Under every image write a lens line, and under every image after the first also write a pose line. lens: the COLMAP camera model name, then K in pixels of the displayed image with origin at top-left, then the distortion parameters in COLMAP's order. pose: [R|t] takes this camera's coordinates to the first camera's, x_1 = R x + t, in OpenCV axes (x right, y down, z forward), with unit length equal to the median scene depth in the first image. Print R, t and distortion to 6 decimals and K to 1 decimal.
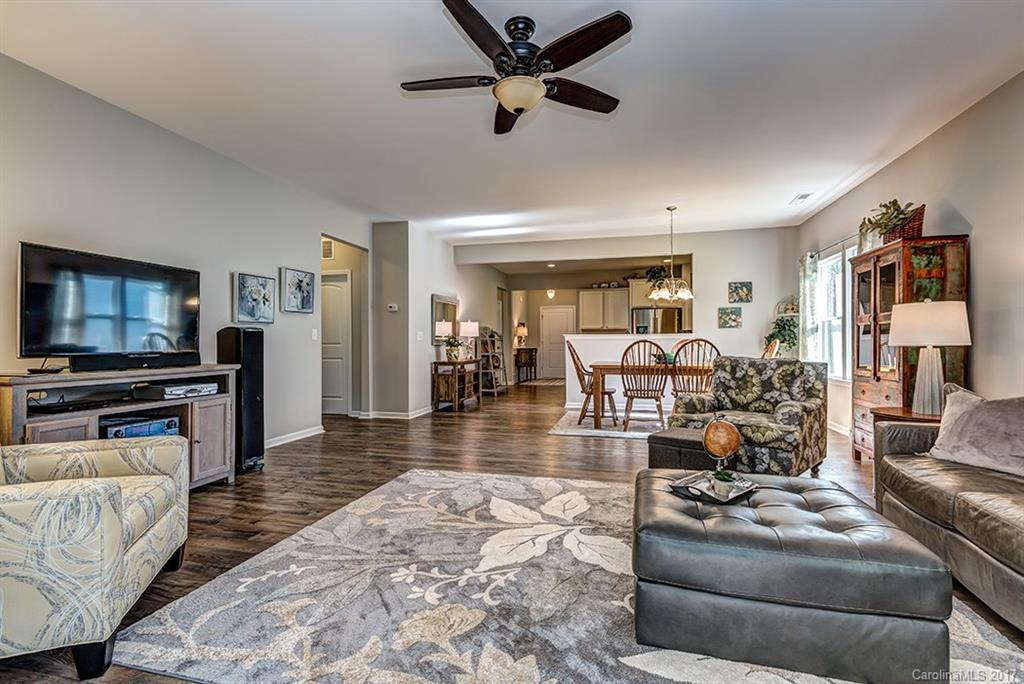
lens RADIAL K [[470.1, 0, 505.5], [0, 470.1, 341.3], [0, 0, 1]] dist [-0.000383, -0.000085]
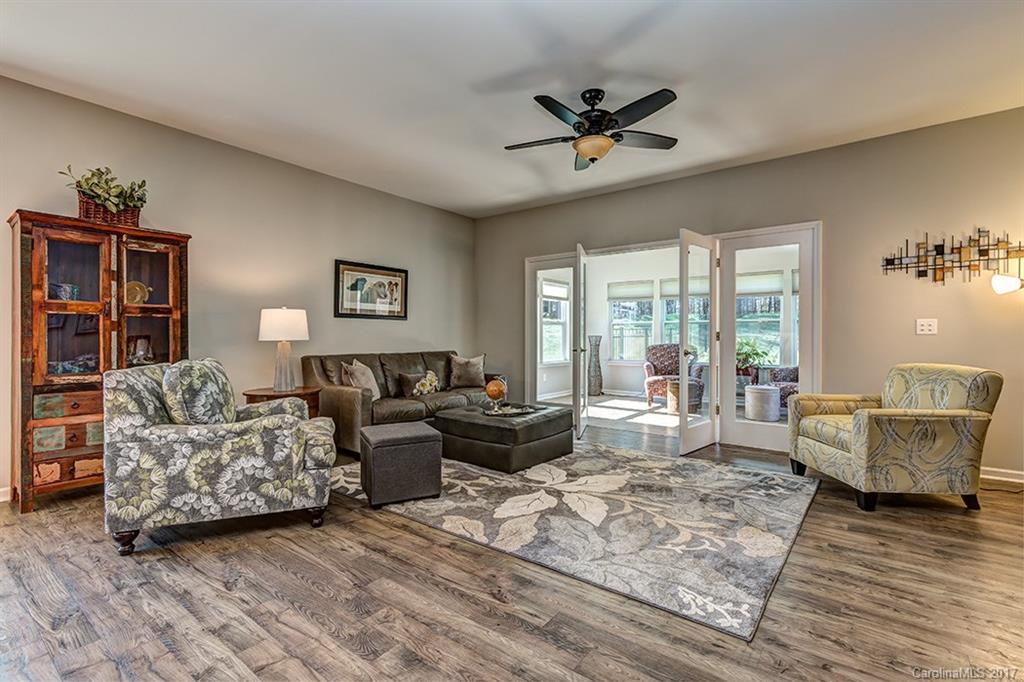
lens RADIAL K [[466.8, 0, 515.5], [0, 466.8, 340.9], [0, 0, 1]] dist [0.002530, -0.000184]
pose [[-0.929094, -0.001035, 0.369843, -0.185313], [-0.000073, 0.999997, 0.002613, 0.005893], [-0.369844, 0.002400, -0.929091, 1.712090]]
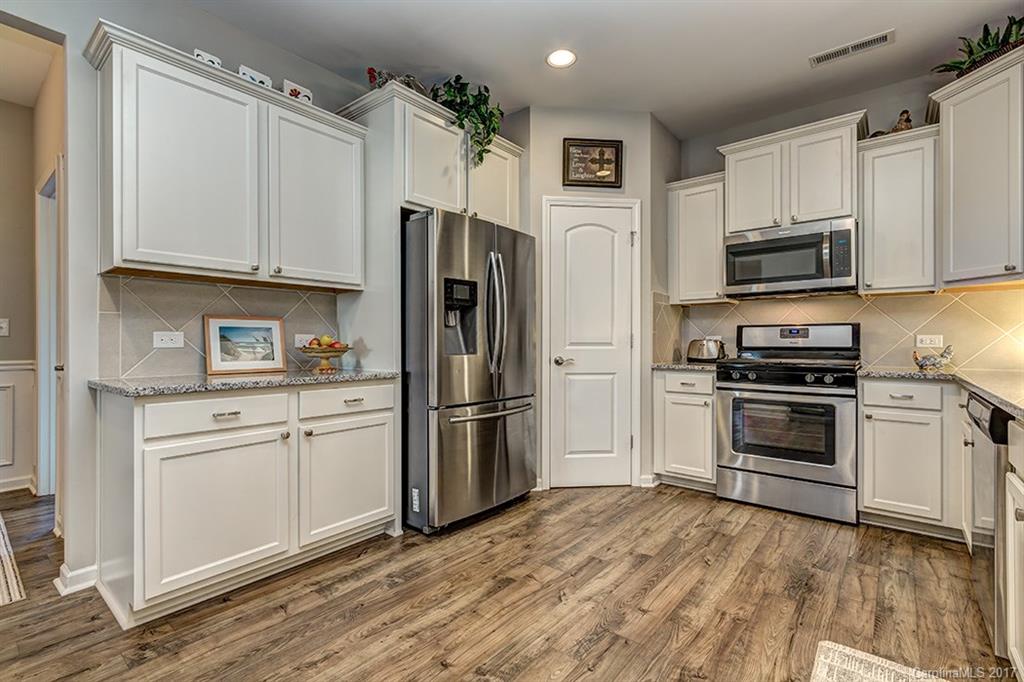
lens RADIAL K [[471.7, 0, 509.4], [0, 471.7, 341.5], [0, 0, 1]] dist [0.000518, 0.000034]
pose [[0.424021, 0.003978, 0.905644, 0.213096], [-0.003587, 0.999990, -0.002713, 0.006253], [-0.905645, -0.002098, 0.424031, 2.666423]]
